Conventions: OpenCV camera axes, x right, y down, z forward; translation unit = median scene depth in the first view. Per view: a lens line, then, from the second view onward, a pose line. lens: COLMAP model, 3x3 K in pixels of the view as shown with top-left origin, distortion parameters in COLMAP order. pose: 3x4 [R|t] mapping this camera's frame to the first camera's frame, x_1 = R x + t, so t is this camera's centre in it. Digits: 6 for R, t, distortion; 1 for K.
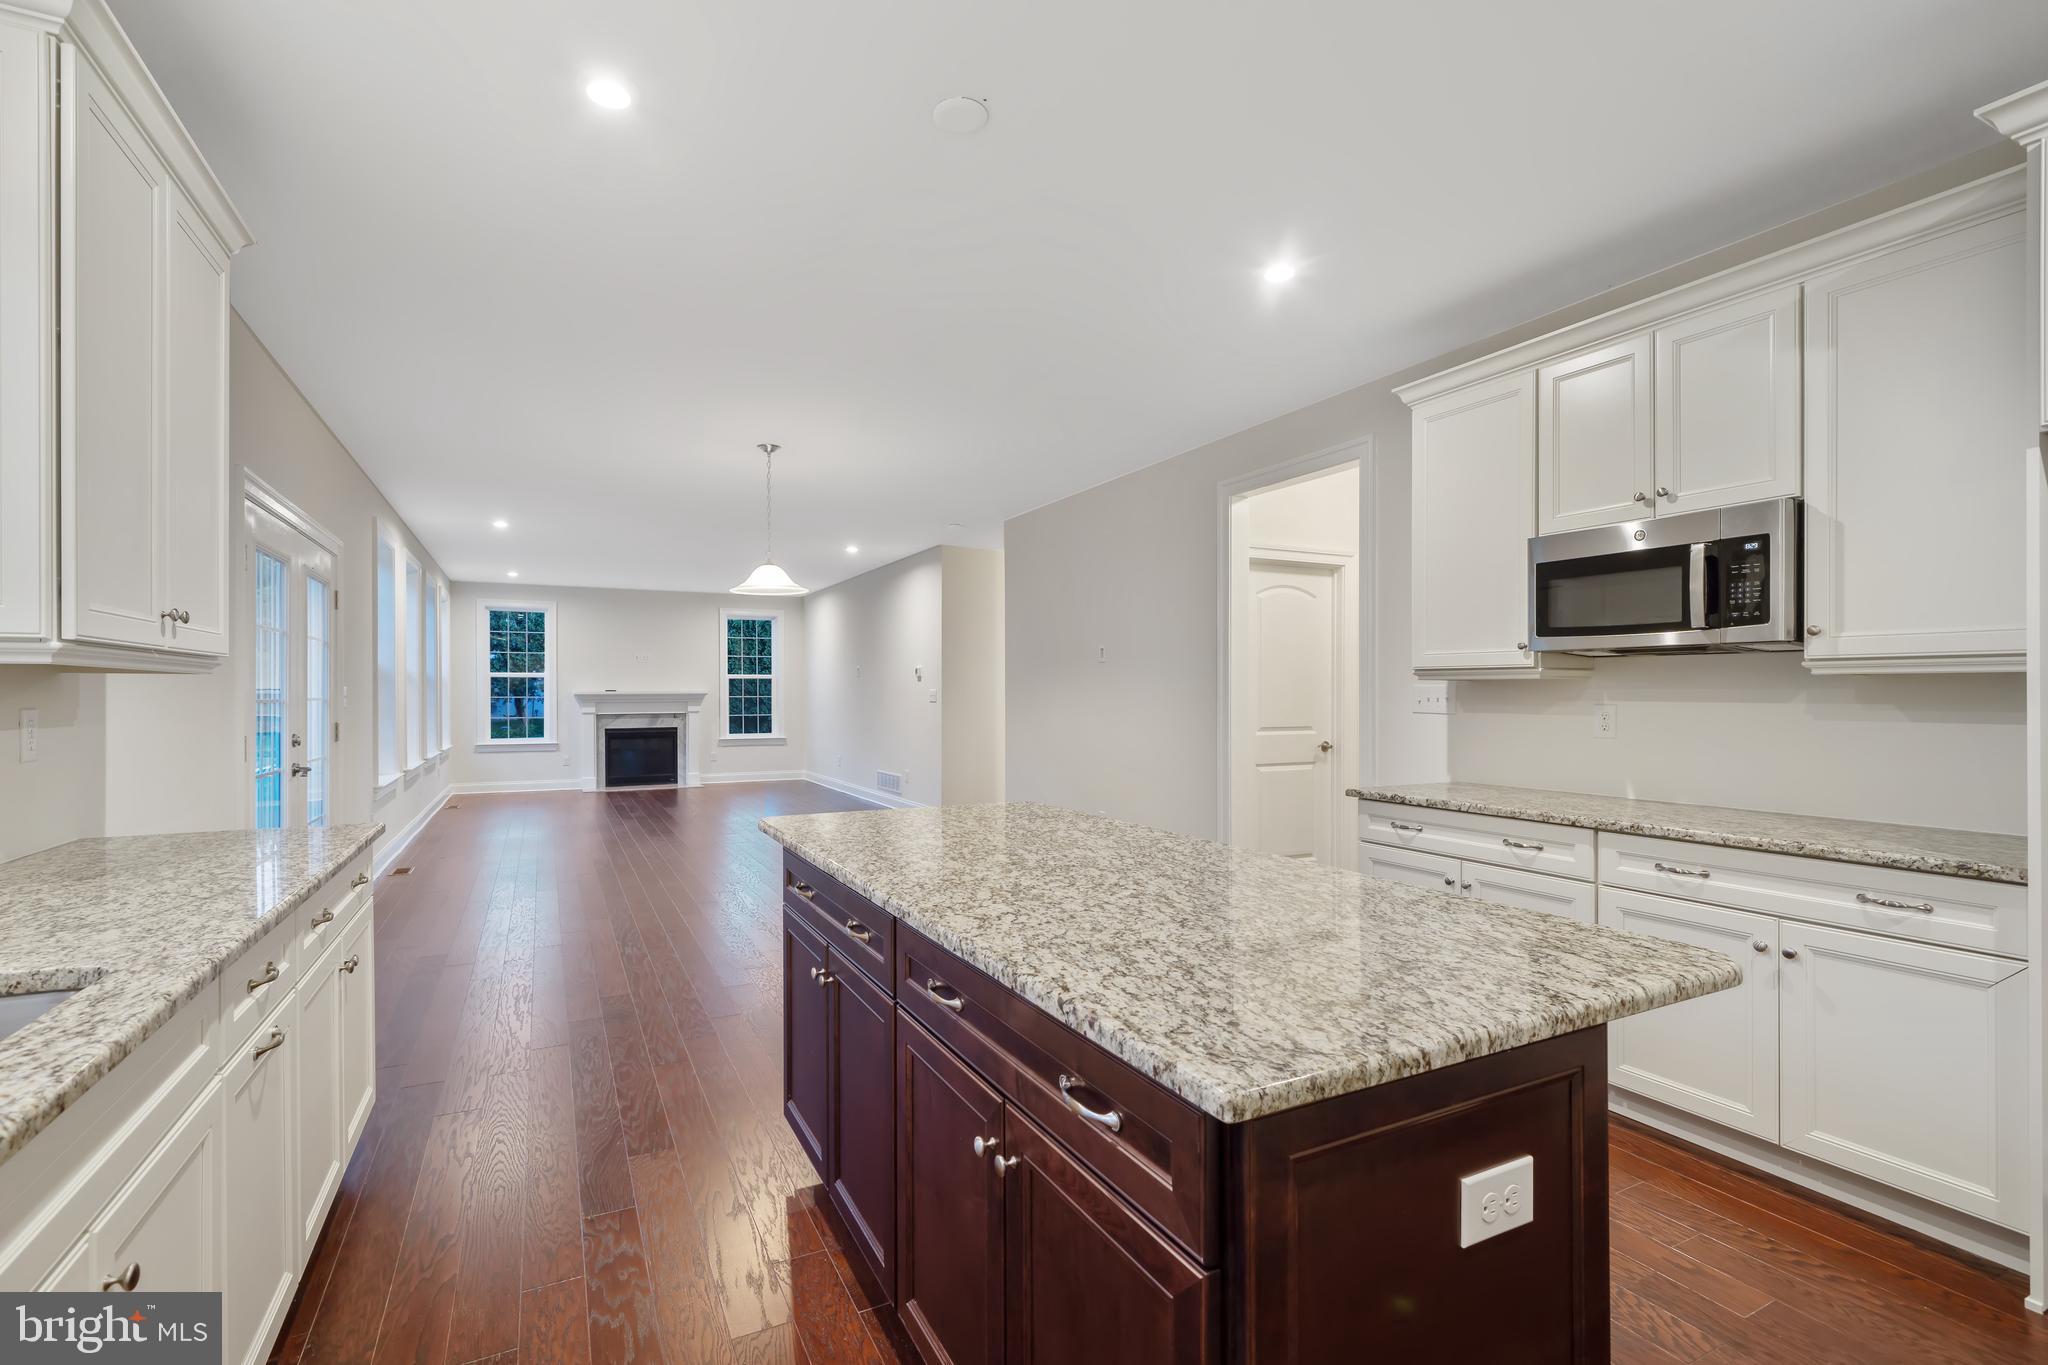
lens RADIAL K [[908.2, 0, 1000.3], [0, 908.2, 695.9], [0, 0, 1]] dist [0.003882, 0.002357]
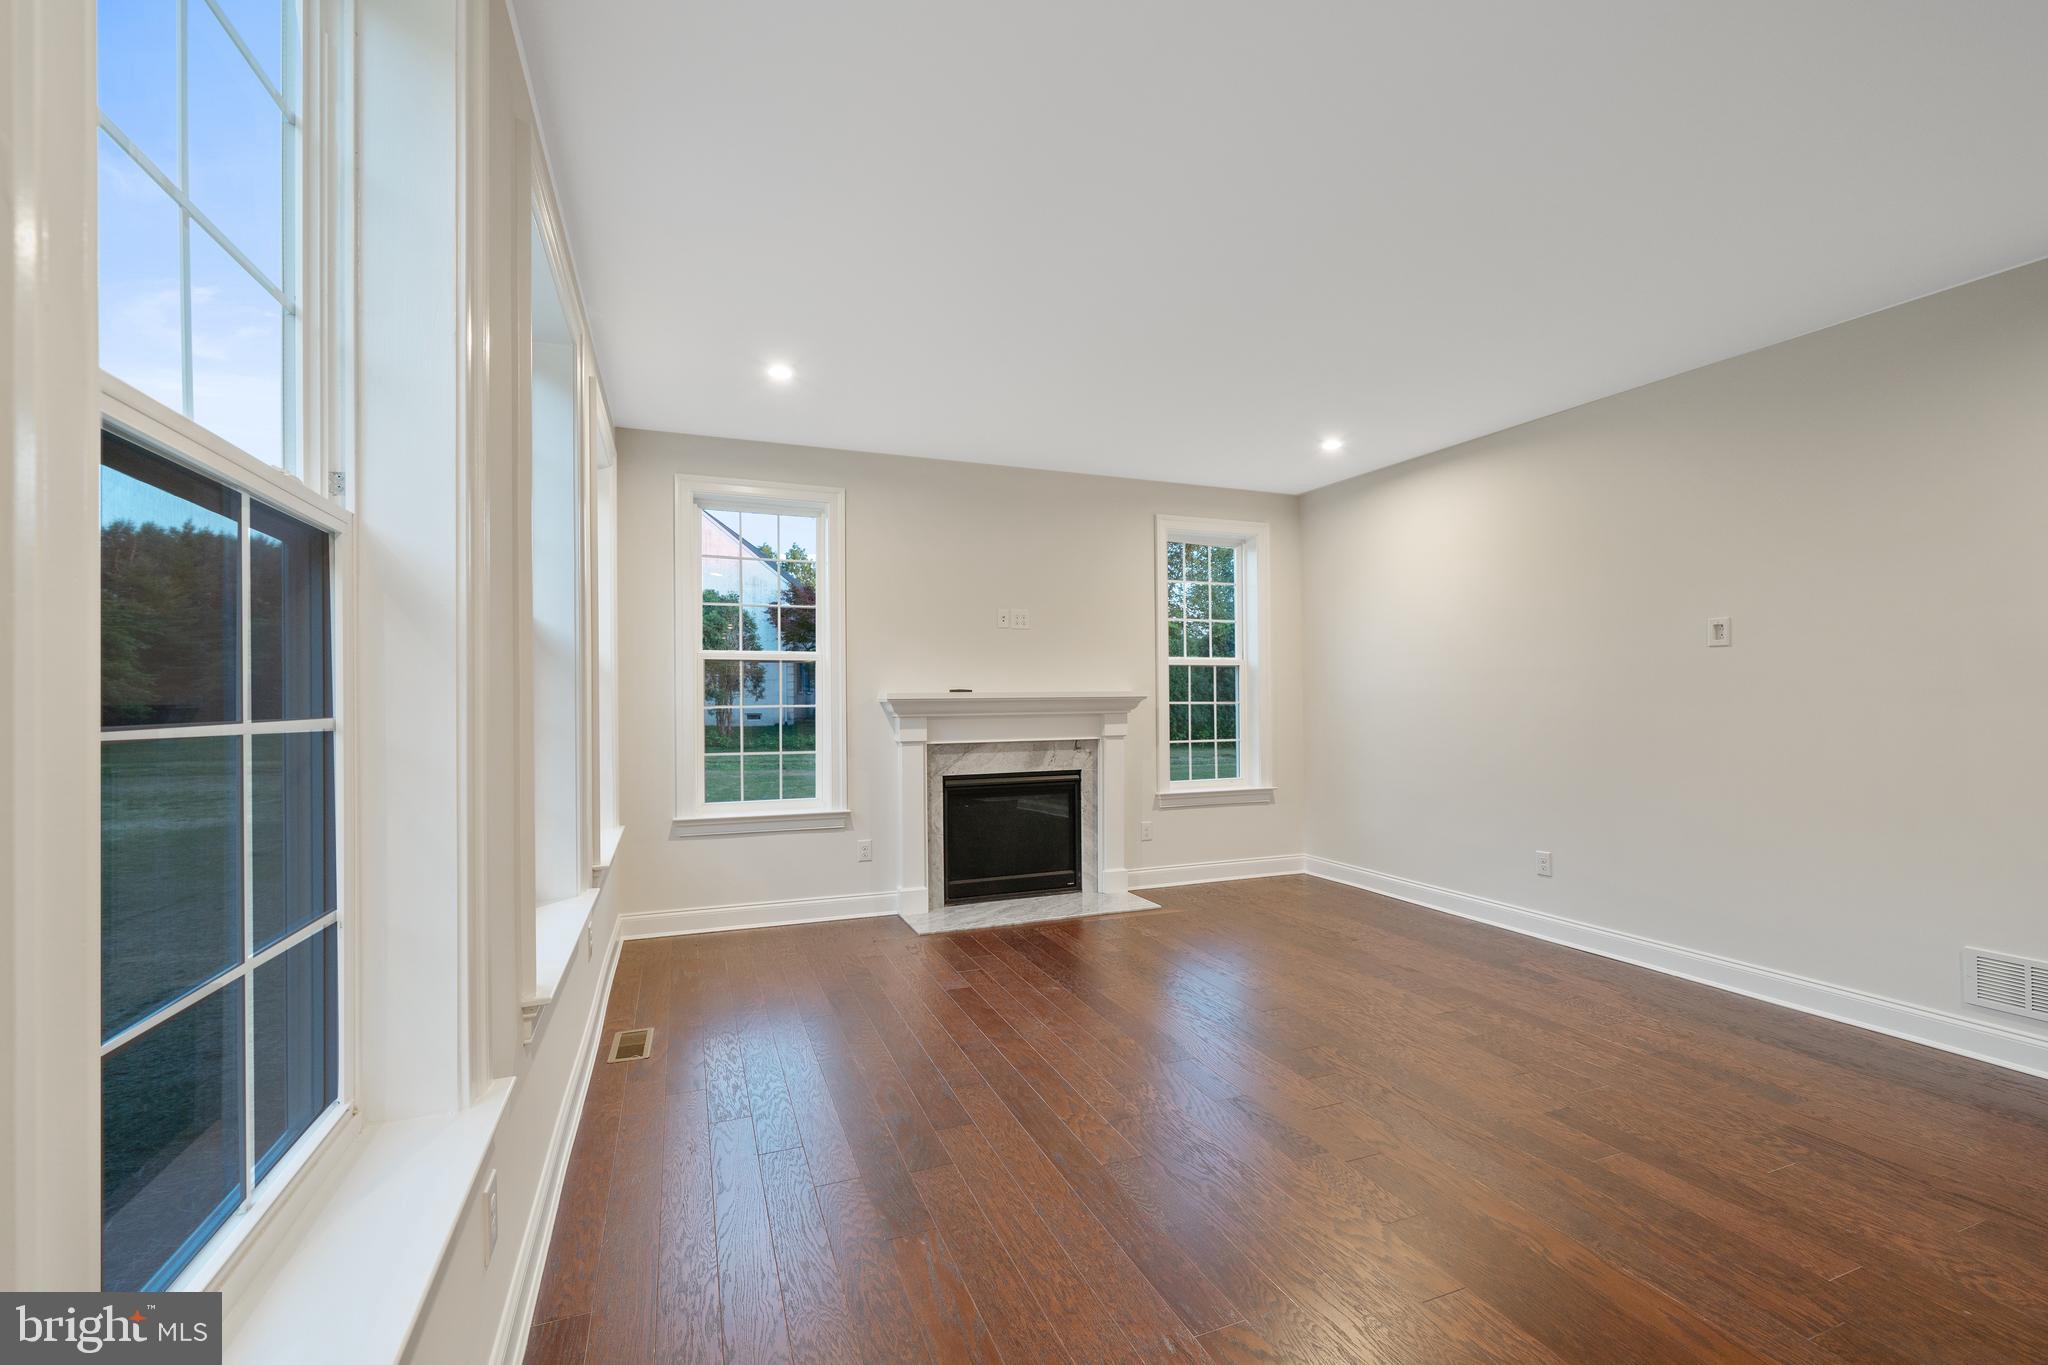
lens RADIAL K [[881.5, 0, 1030.2], [0, 881.5, 696.9], [0, 0, 1]] dist [0.005667, -0.000134]
pose [[0.995010, -0.003767, -0.099706, -0.337924], [0.003427, 0.999988, -0.003588, -0.001170], [0.099718, 0.003229, 0.995010, 0.553575]]
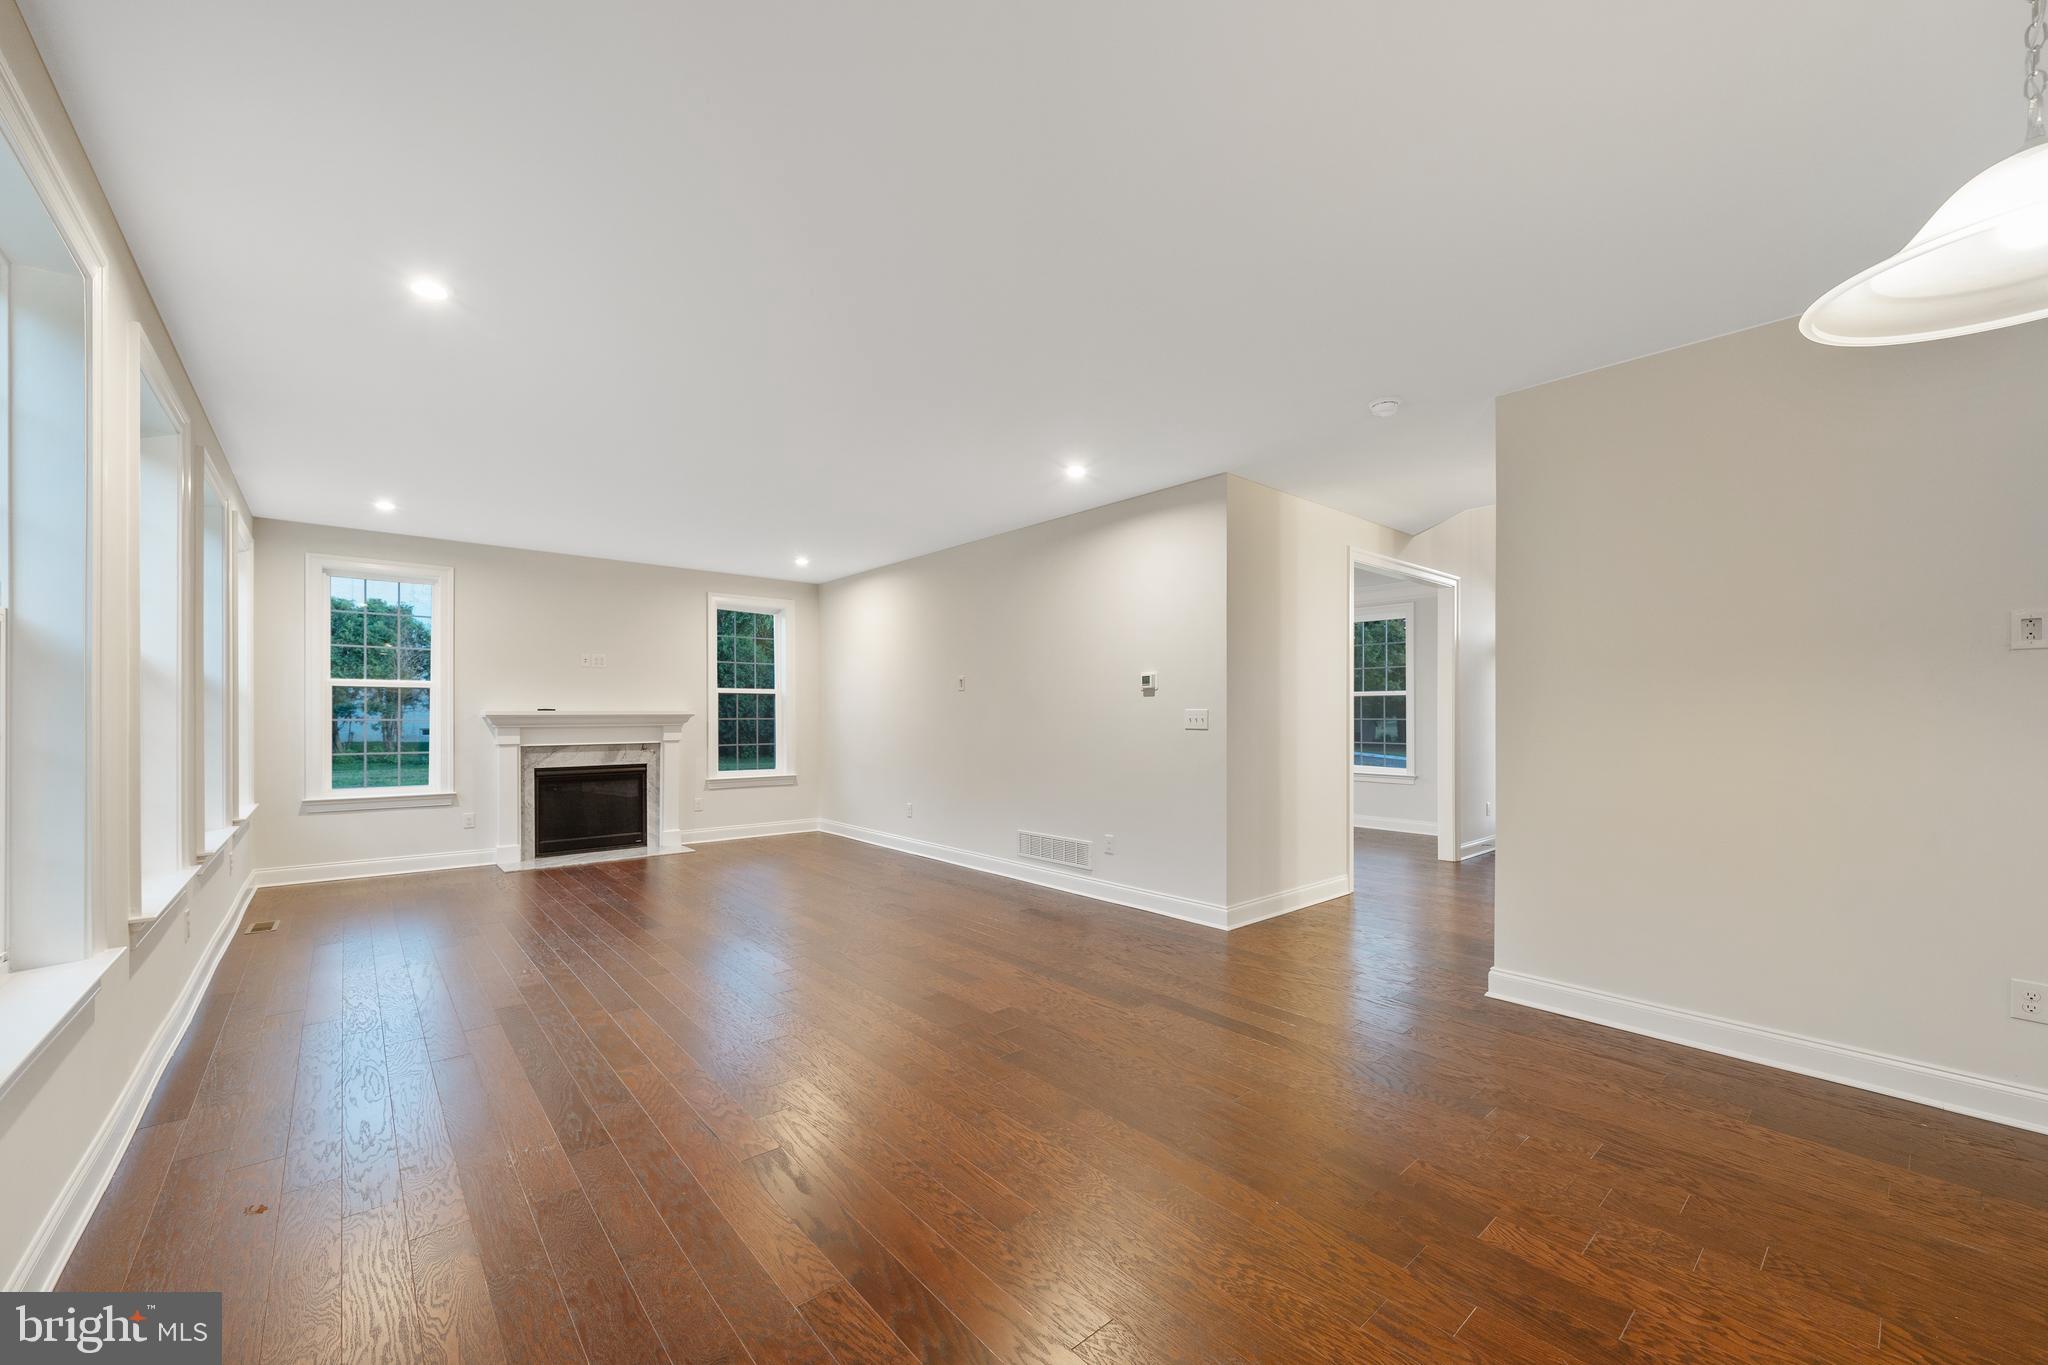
lens RADIAL K [[803.0, 0, 1020.4], [0, 803.0, 714.0], [0, 0, 1]] dist [0.002566, -0.000309]
pose [[0.974828, 0.002518, 0.222946, -0.217719], [-0.001821, 0.999993, -0.003331, -0.001359], [-0.222952, 0.002841, 0.974825, 0.351325]]
